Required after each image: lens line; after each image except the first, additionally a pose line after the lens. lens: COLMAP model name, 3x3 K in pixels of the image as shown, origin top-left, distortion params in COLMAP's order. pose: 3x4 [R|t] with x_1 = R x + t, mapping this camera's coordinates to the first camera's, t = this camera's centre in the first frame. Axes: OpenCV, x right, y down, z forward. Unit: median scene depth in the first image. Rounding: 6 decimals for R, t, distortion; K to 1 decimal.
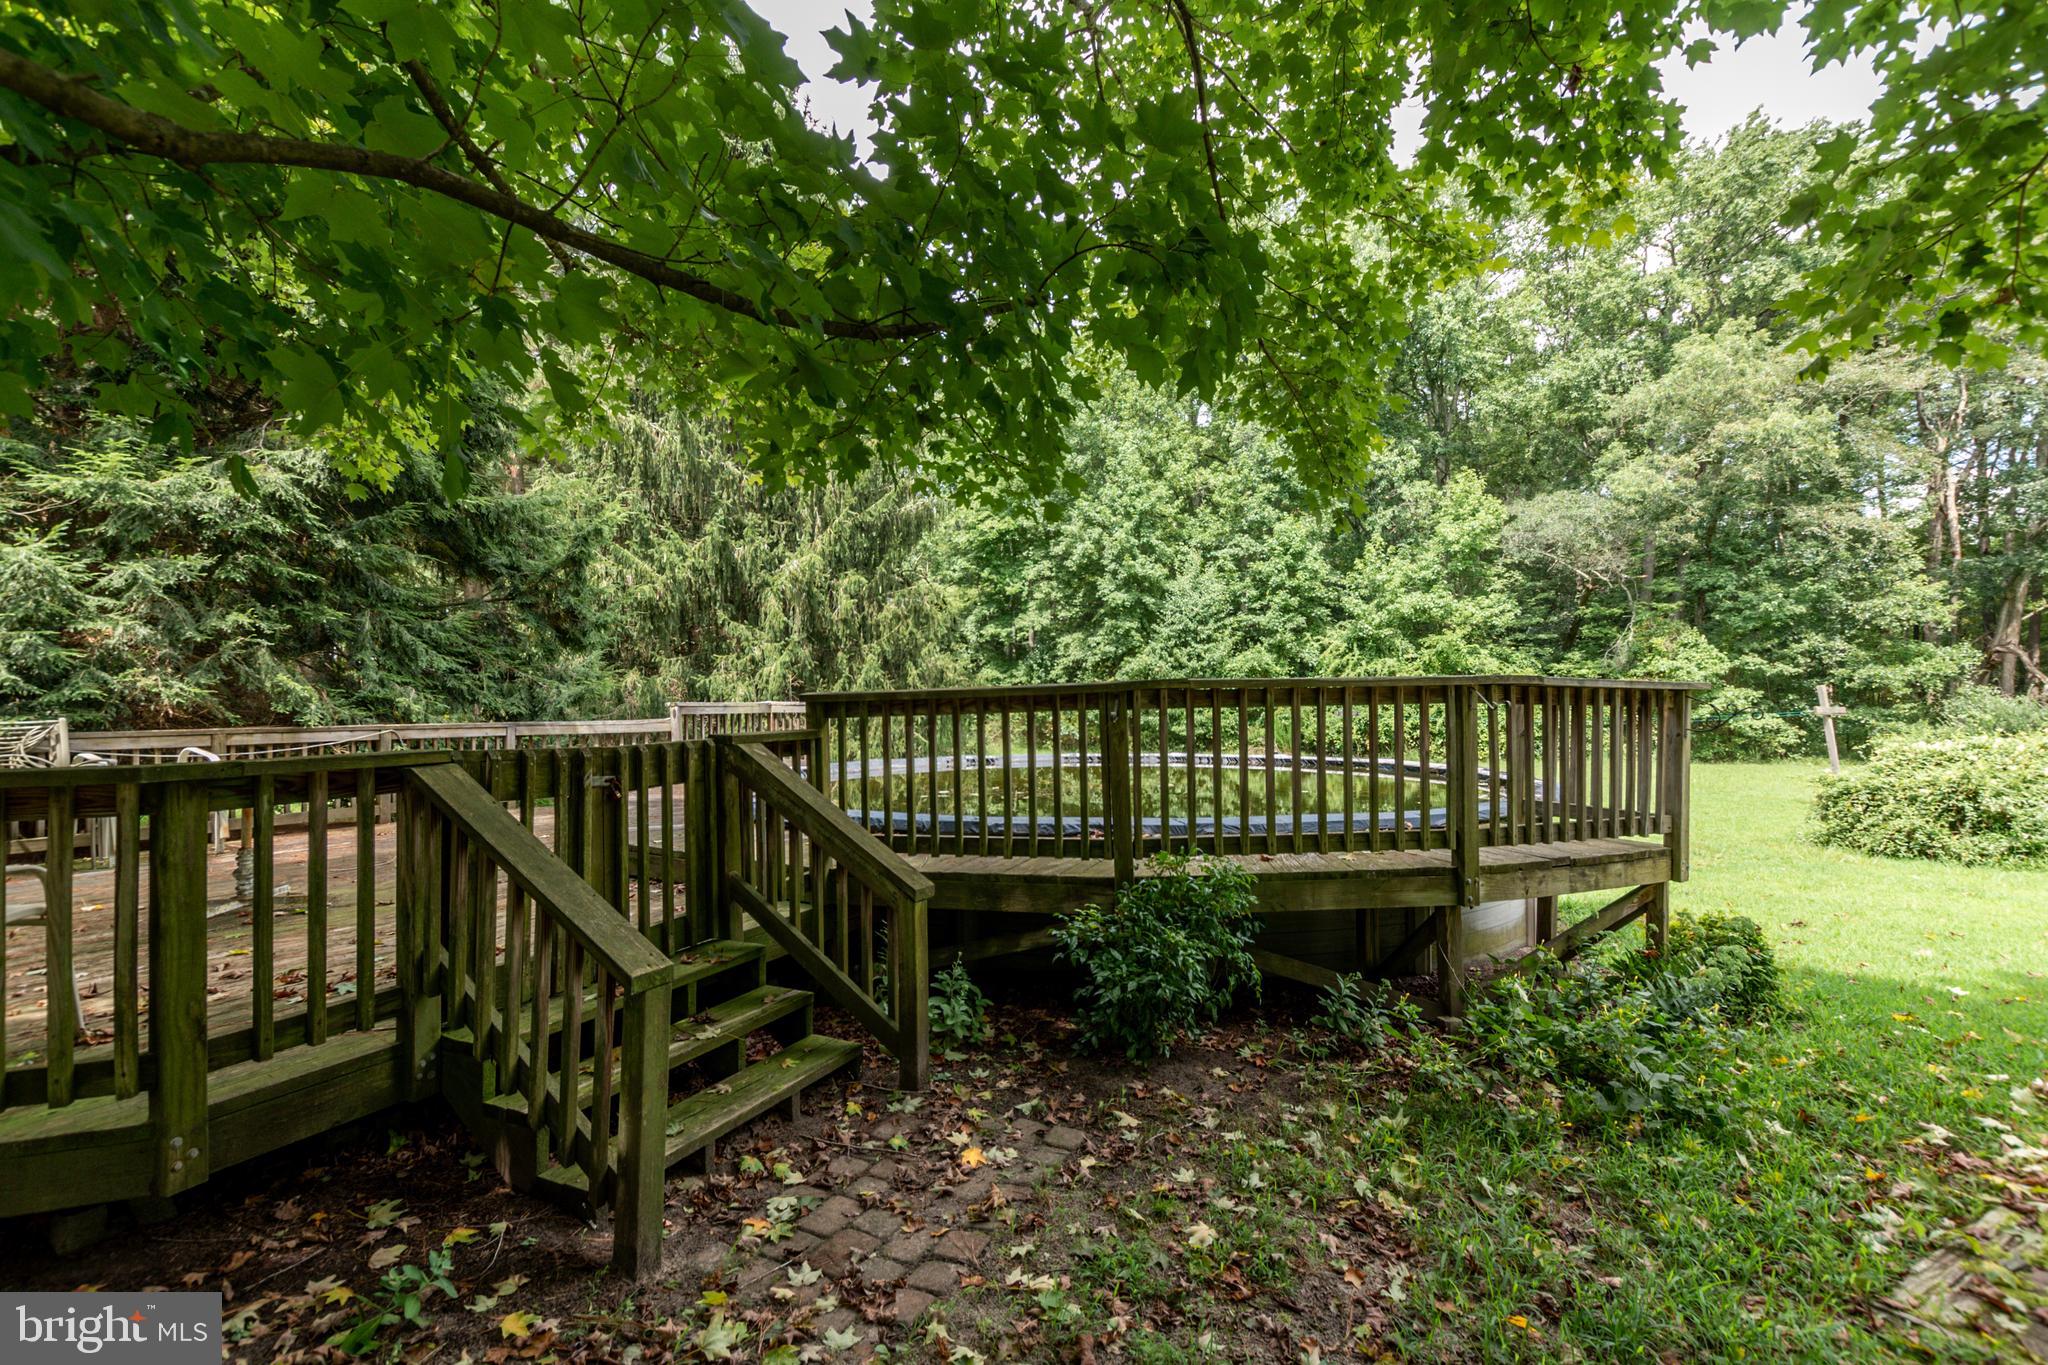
lens RADIAL K [[885.9, 0, 1027.4], [0, 885.9, 684.3], [0, 0, 1]] dist [0.003917, -0.002761]
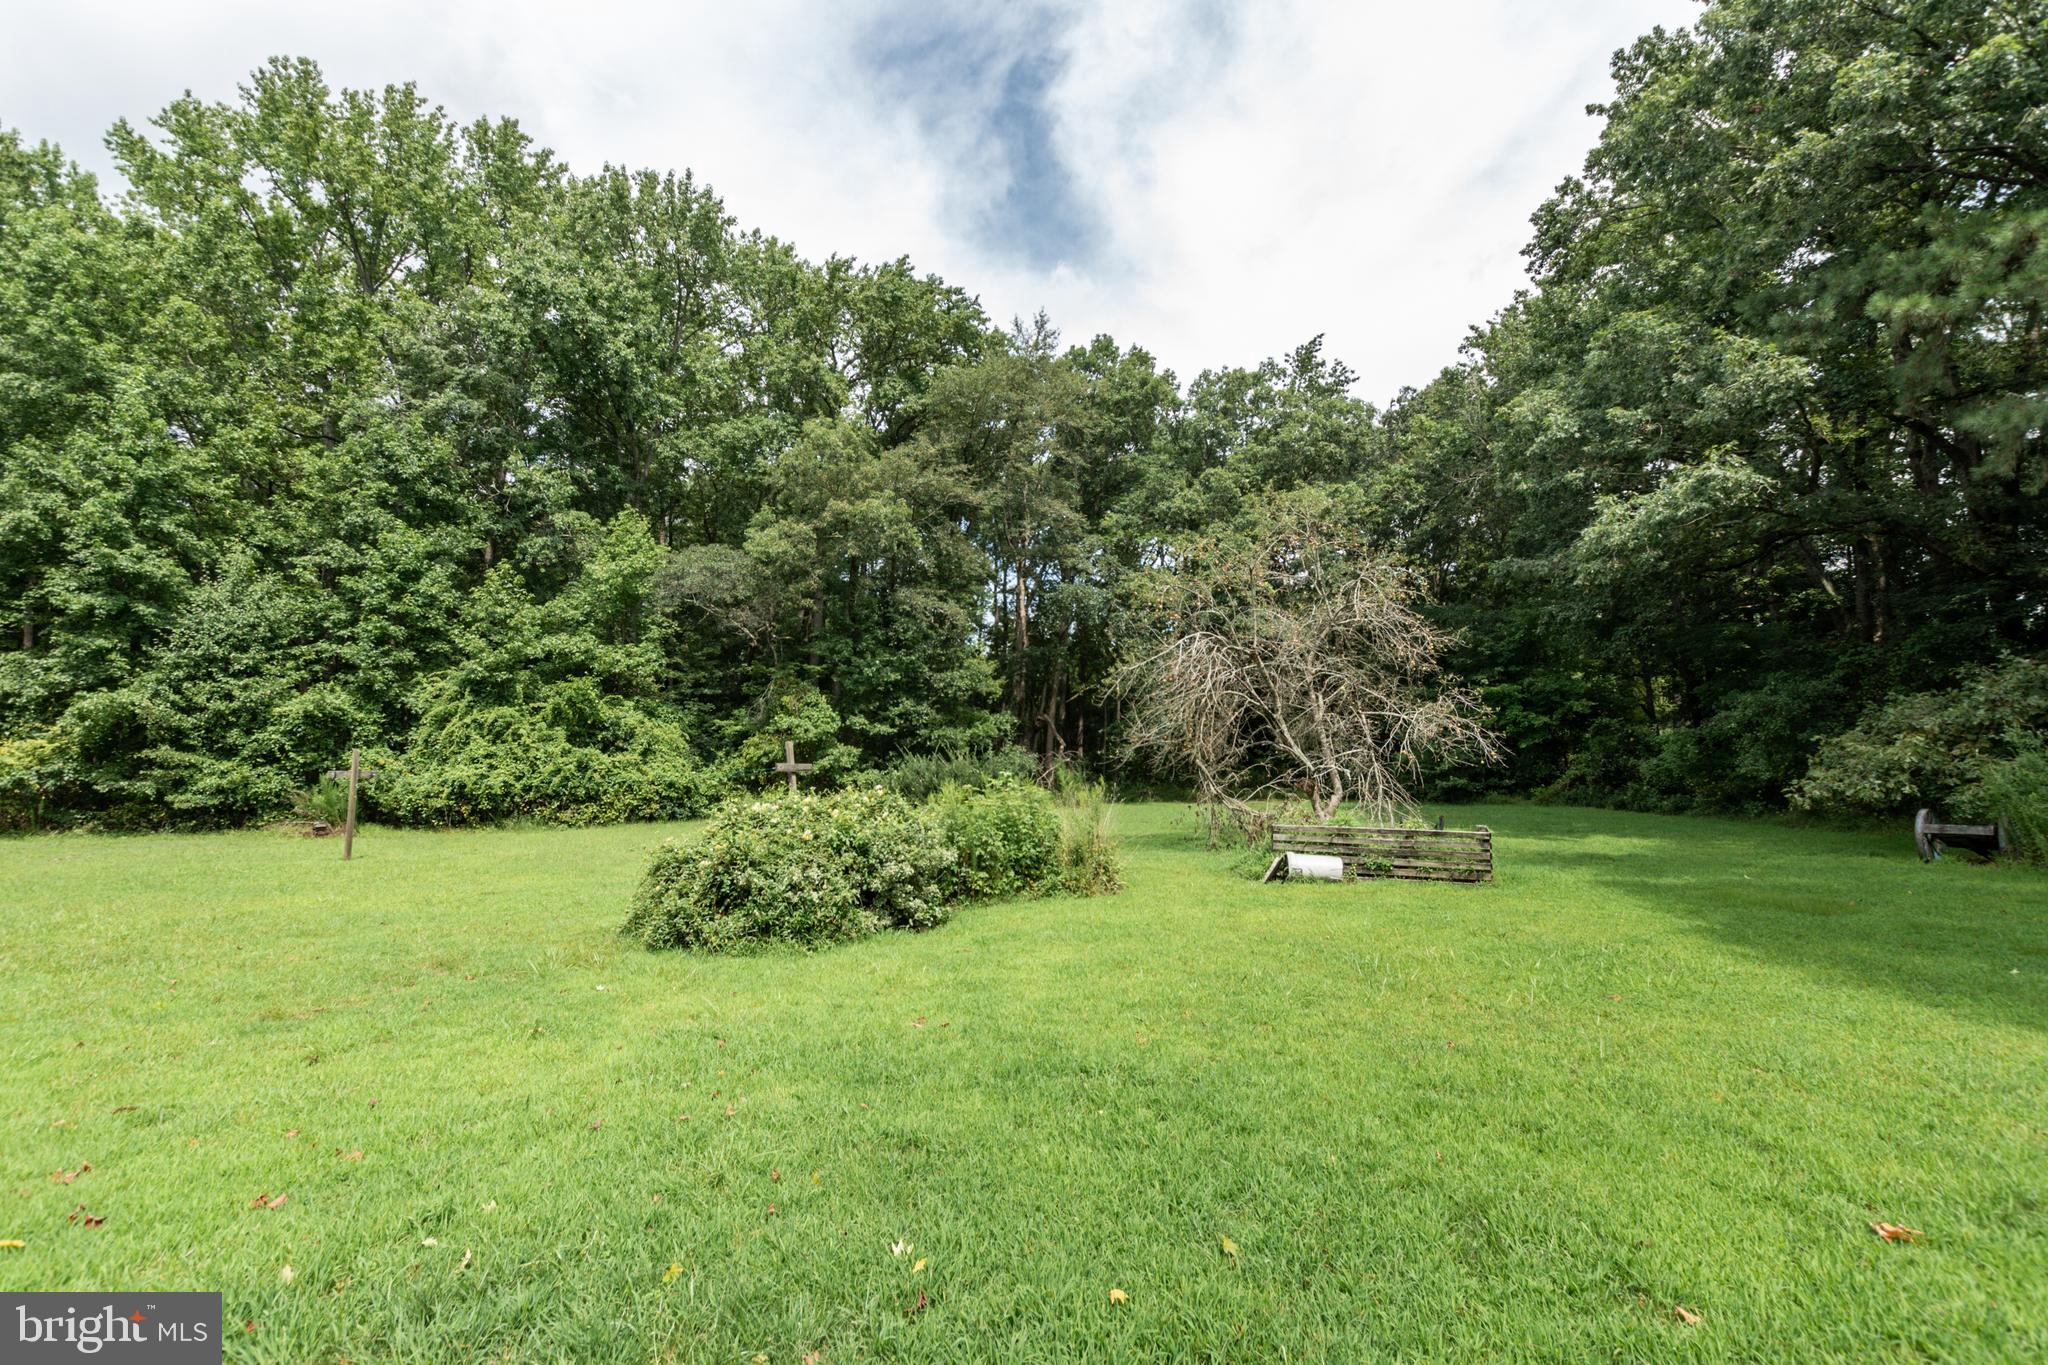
lens RADIAL K [[885.9, 0, 1021.9], [0, 885.9, 686.0], [0, 0, 1]] dist [0.003917, -0.002761]
pose [[0.741479, 0.053709, 0.668823, 0.227405], [-0.012610, 0.997731, -0.066142, 0.000518], [-0.670858, 0.040609, 0.740474, 0.052040]]
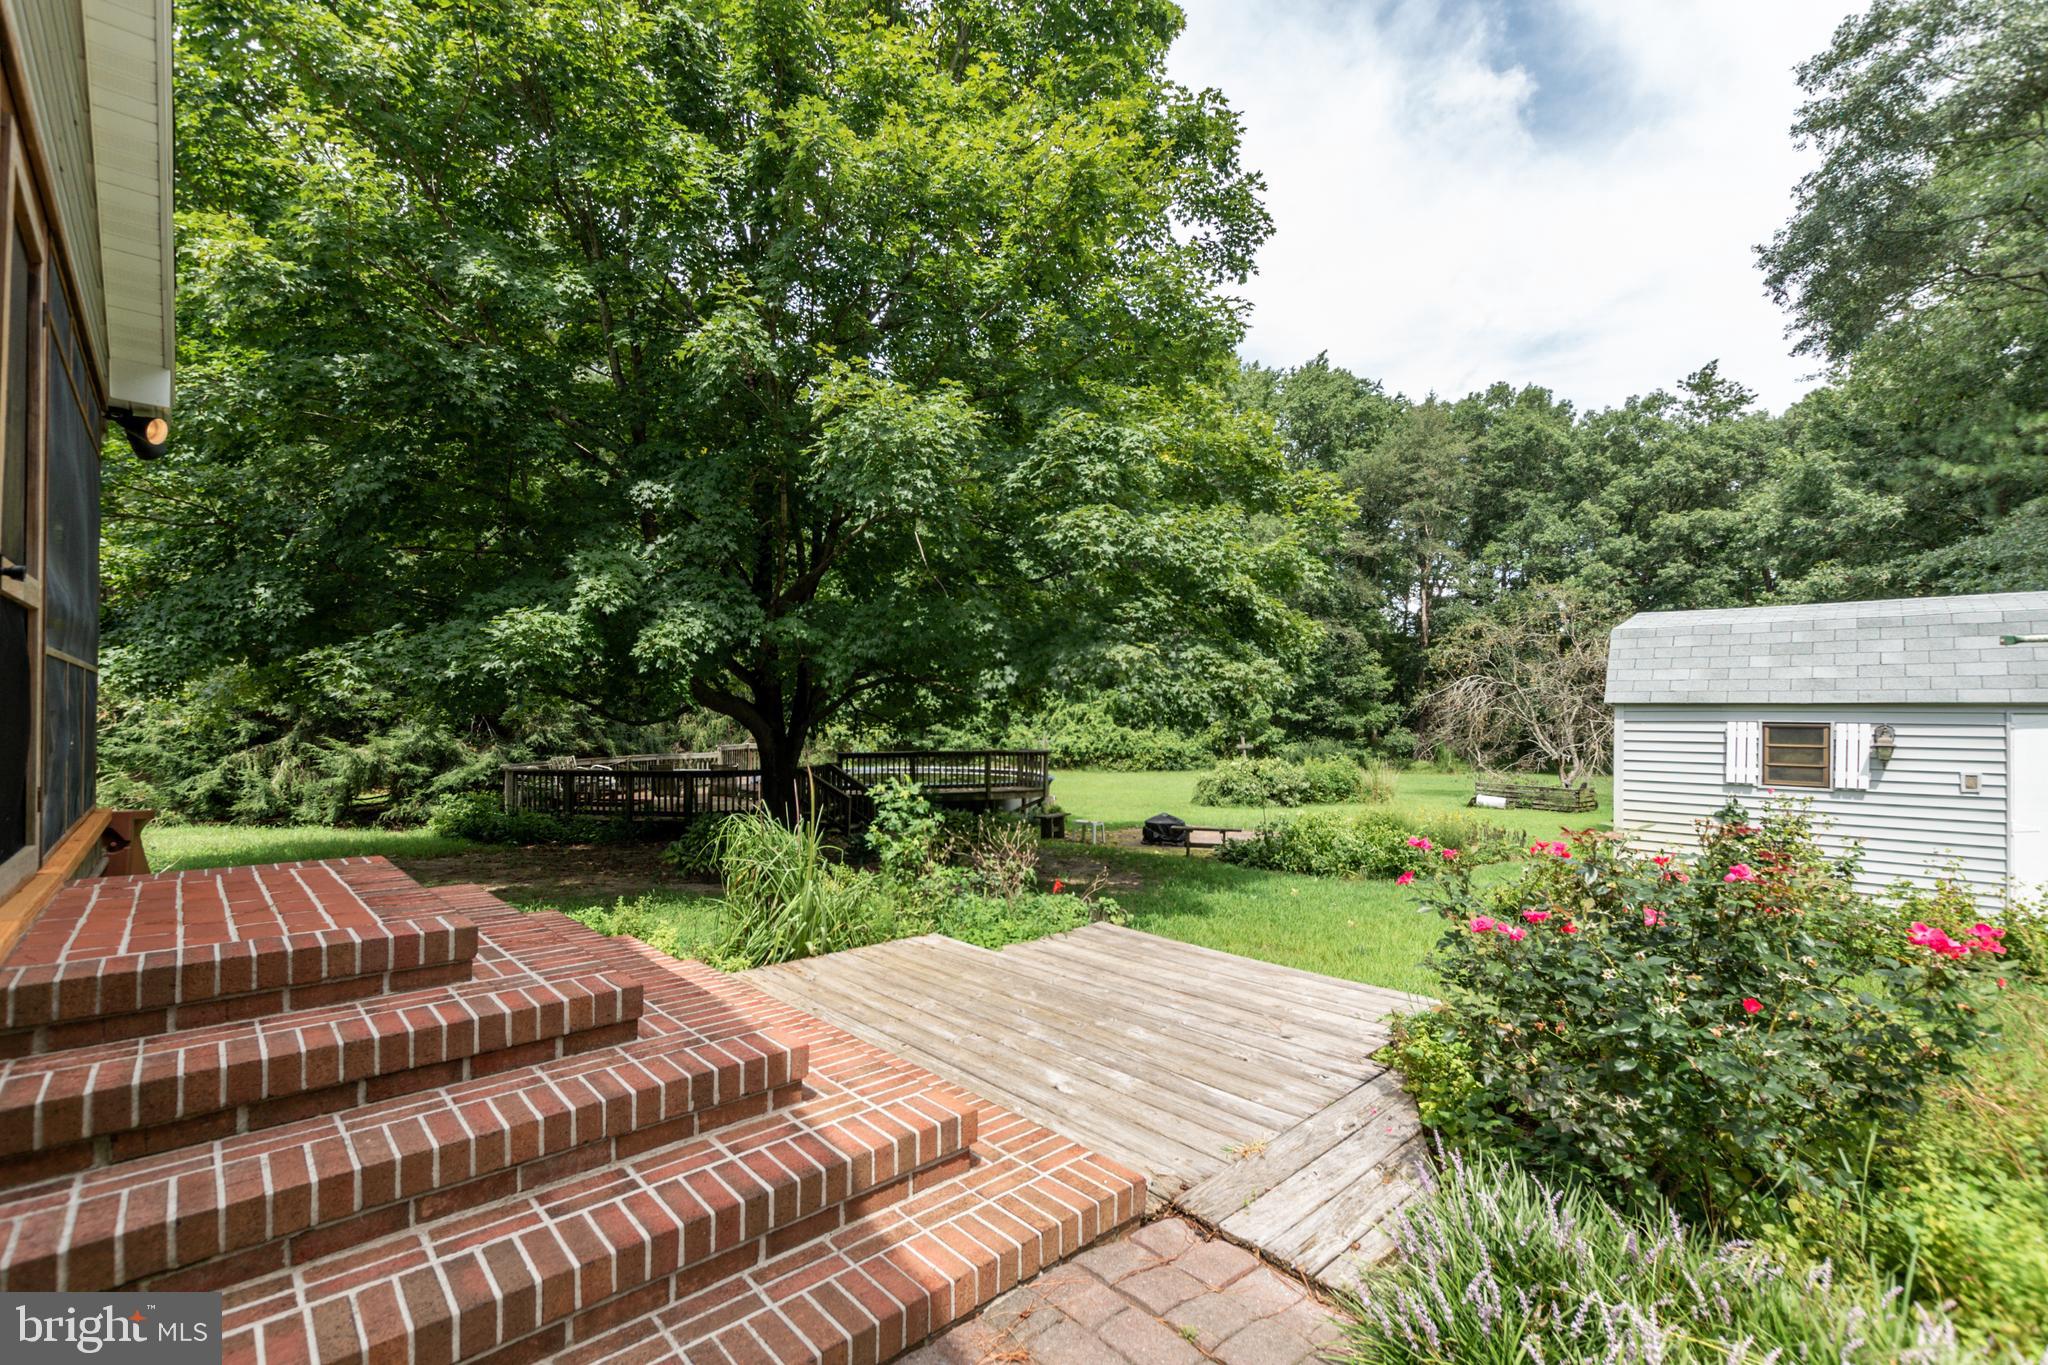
lens RADIAL K [[885.9, 0, 1028.1], [0, 885.9, 698.3], [0, 0, 1]] dist [0.003917, -0.002761]
pose [[0.968142, 0.020411, 0.249567, -0.066991], [-0.020523, 0.999787, -0.002154, -0.037144], [-0.249558, -0.003037, 0.968355, -0.486944]]
